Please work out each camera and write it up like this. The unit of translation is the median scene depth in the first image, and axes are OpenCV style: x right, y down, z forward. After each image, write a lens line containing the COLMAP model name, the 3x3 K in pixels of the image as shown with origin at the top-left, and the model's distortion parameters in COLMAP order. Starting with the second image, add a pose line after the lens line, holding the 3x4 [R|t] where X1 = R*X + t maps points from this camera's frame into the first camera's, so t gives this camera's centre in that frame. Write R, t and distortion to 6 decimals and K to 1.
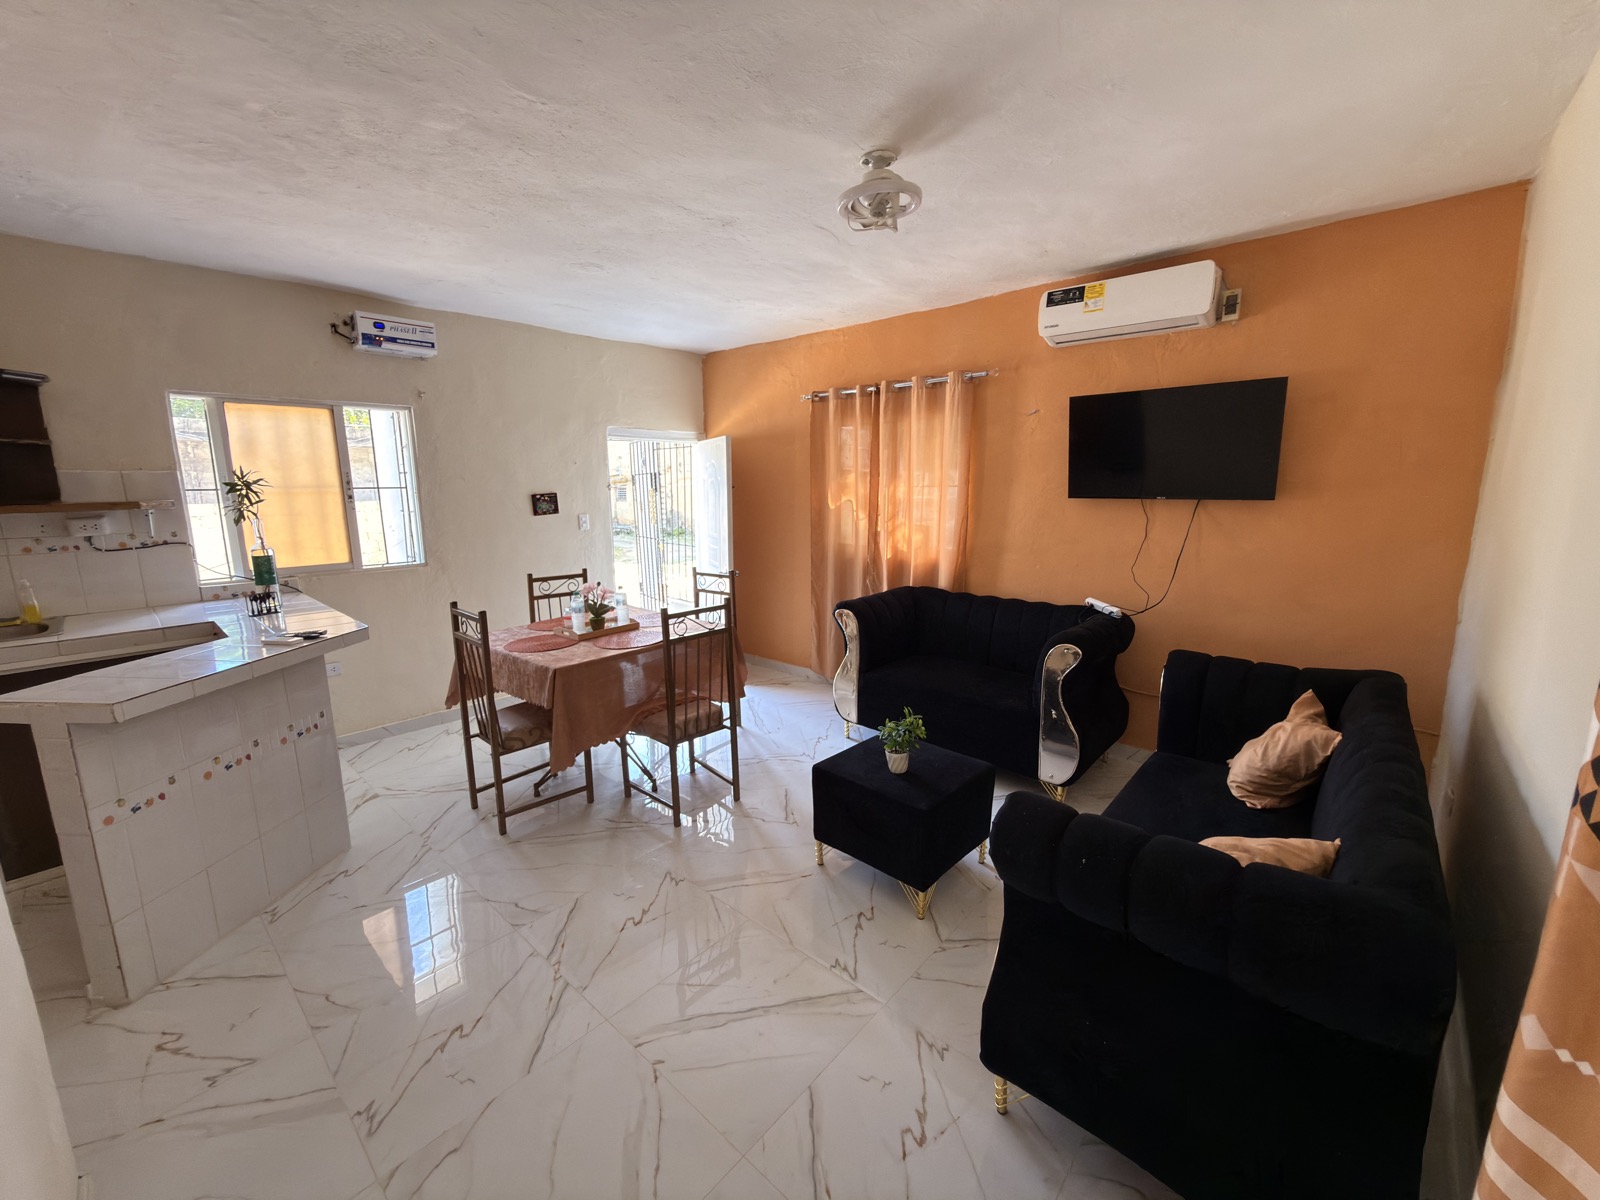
lens RADIAL K [[630.1, 0, 798.5], [0, 630.1, 596.6], [0, 0, 1]] dist [0.000631, 0.000078]
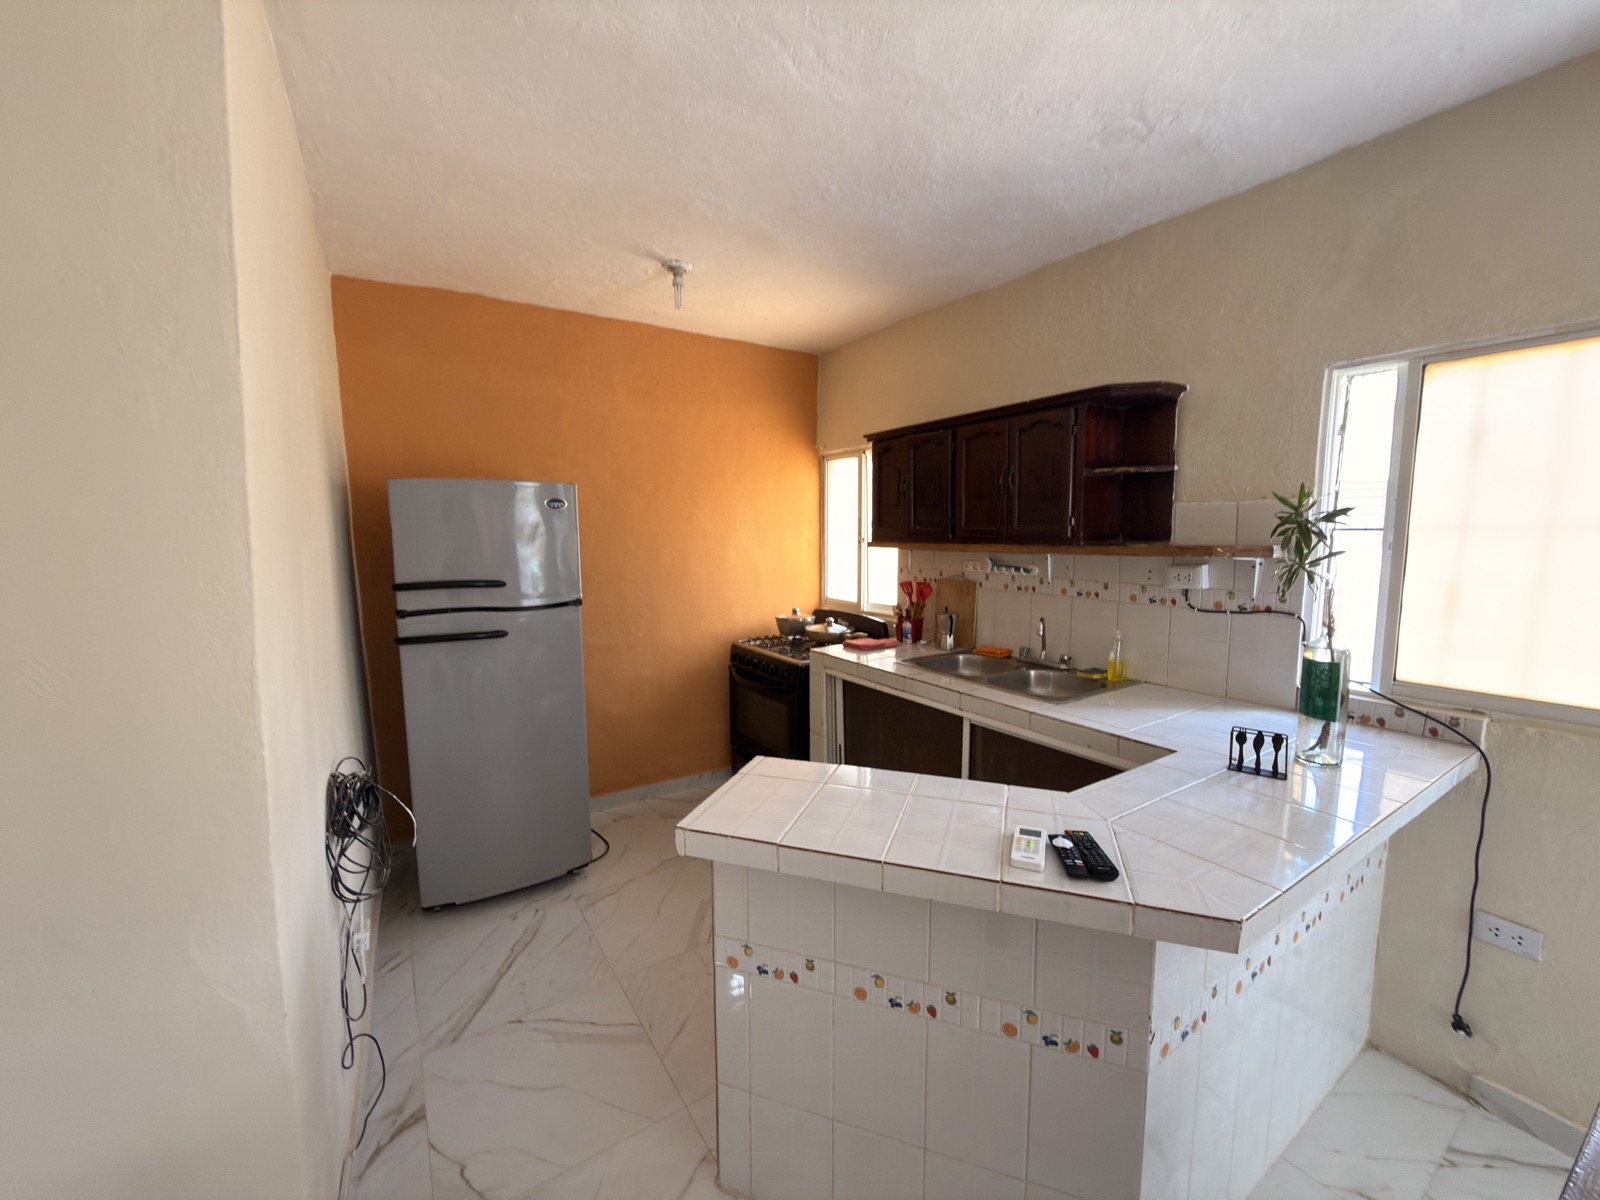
lens RADIAL K [[630.1, 0, 800.6], [0, 630.1, 601.4], [0, 0, 1]] dist [0.000631, 0.000078]
pose [[-0.260707, 0.125628, -0.957209, -0.271796], [-0.156485, 0.972887, 0.170306, -0.137424], [0.952651, 0.194189, -0.233979, 0.734206]]
